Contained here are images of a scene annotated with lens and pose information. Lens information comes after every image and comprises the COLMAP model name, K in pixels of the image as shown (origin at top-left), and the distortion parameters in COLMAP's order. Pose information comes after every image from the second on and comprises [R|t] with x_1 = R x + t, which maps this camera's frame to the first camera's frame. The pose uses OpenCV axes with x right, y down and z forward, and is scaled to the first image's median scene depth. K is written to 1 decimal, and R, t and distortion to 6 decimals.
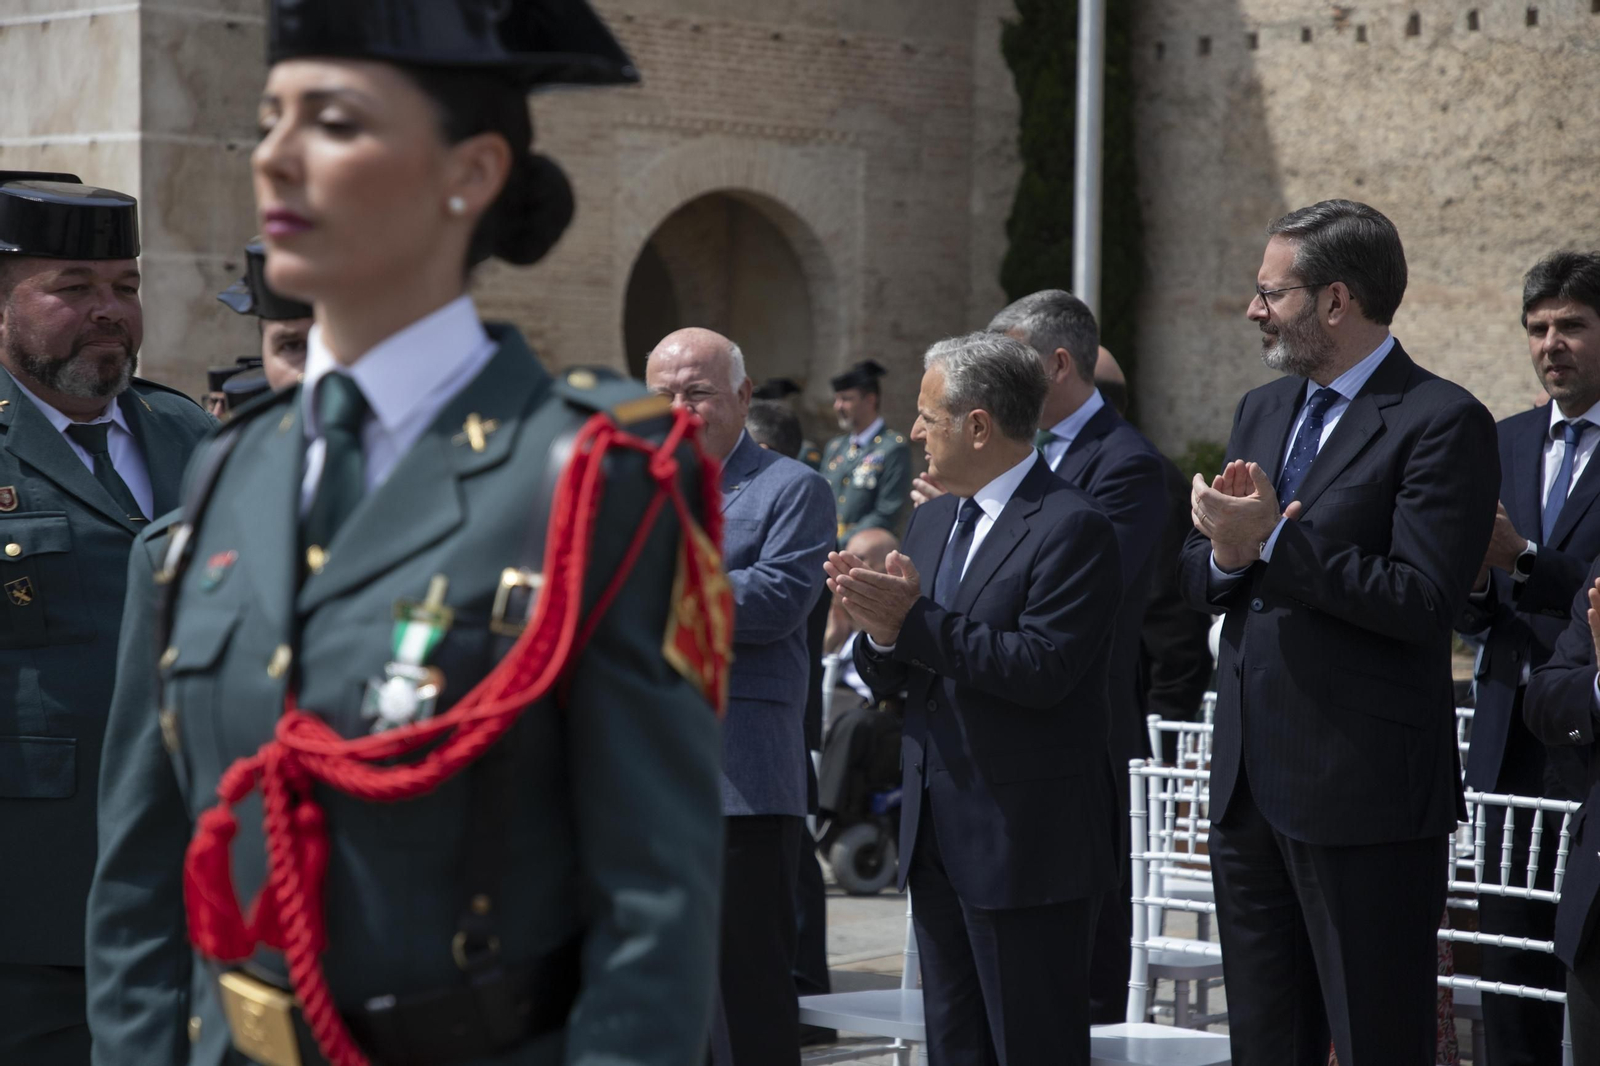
lens RADIAL K [[3282.4, 0, 793.9], [0, 3282.4, 532.7], [0, 0, 1]] dist [0.393597, 0.194279]
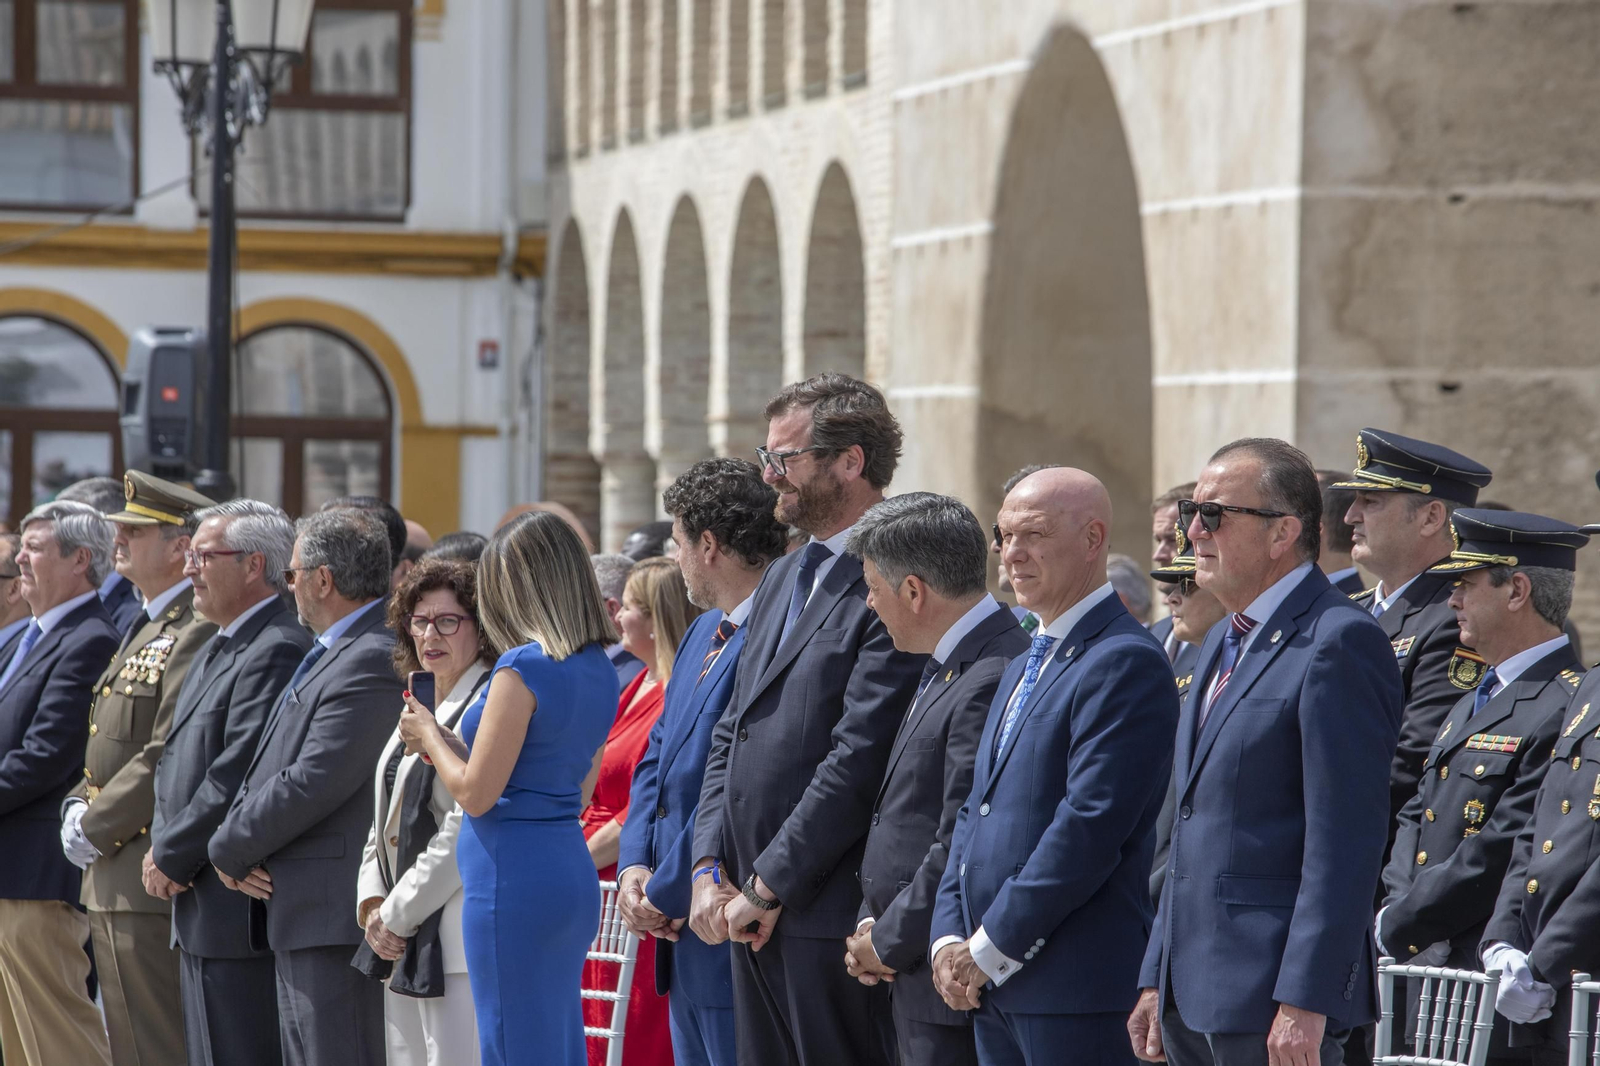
lens RADIAL K [[9384.8, 0, 800.0], [0, 9384.8, 533.0], [0, 0, 1]] dist [2.766383, -2.056780]
pose [[0.861623, -0.006941, -0.507501, 0.647167], [-0.019294, 0.998736, -0.046417, 0.034367], [0.507182, 0.049785, 0.860400, -0.621063]]
